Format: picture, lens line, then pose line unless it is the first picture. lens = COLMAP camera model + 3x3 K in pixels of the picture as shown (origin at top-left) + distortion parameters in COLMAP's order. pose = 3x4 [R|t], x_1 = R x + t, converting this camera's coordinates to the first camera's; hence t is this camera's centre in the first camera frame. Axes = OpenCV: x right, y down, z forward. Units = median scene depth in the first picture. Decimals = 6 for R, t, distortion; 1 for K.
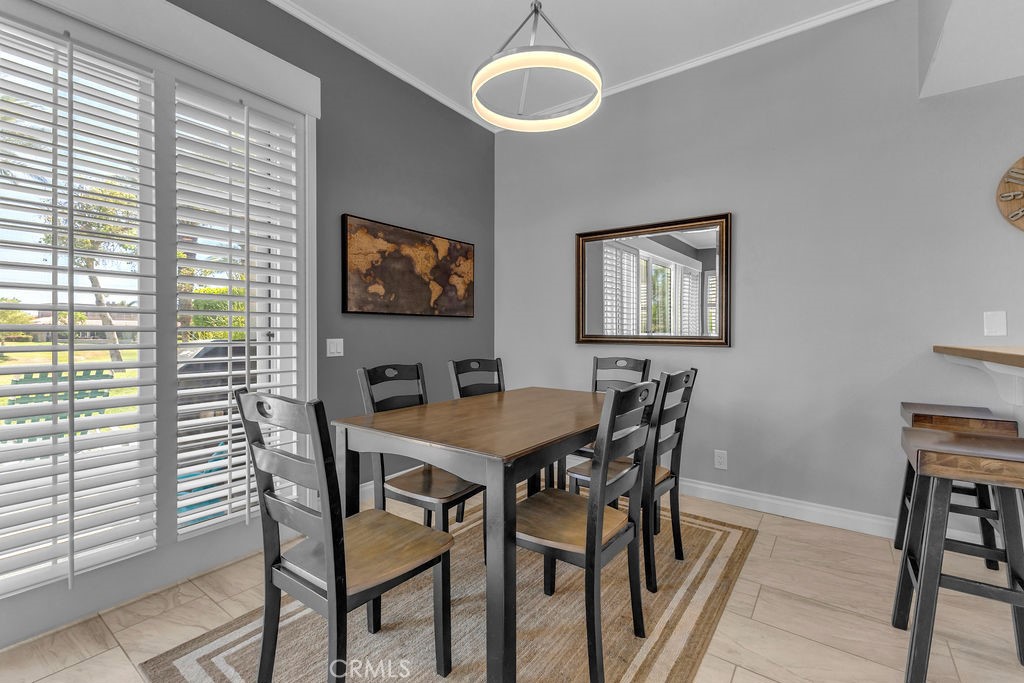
lens RADIAL K [[444.4, 0, 520.7], [0, 444.4, 336.9], [0, 0, 1]] dist [-0.000493, 0.000123]
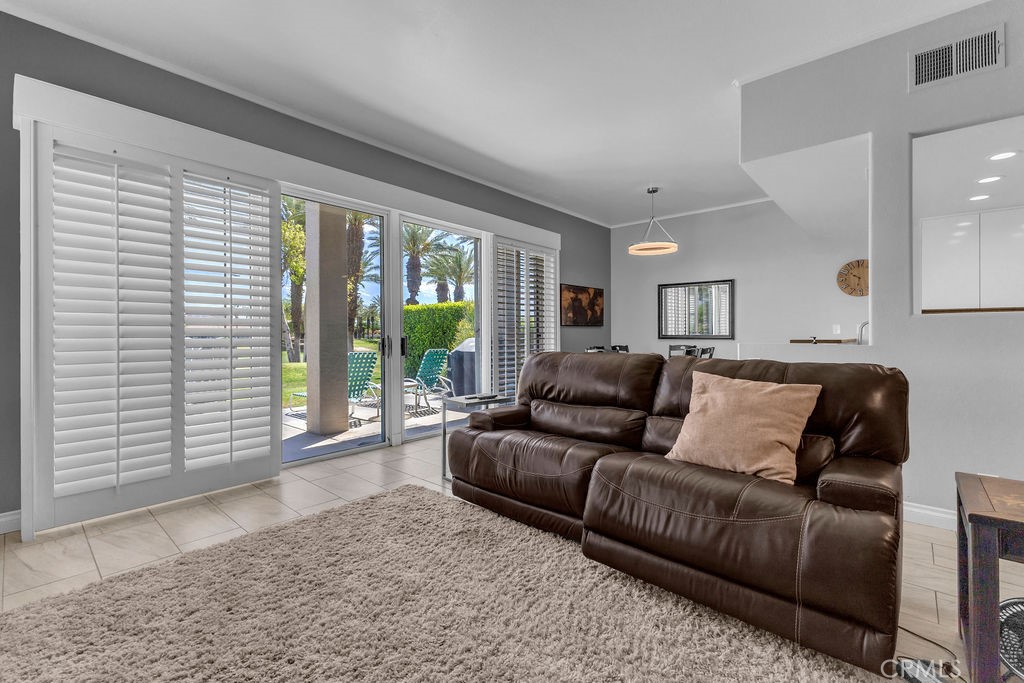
lens RADIAL K [[444.4, 0, 508.1], [0, 444.4, 335.4], [0, 0, 1]] dist [-0.000493, 0.000123]
pose [[0.993862, -0.003159, -0.110578, -0.380639], [0.002554, 0.999981, -0.005613, 0.009630], [0.110594, 0.005296, 0.993852, -1.258501]]
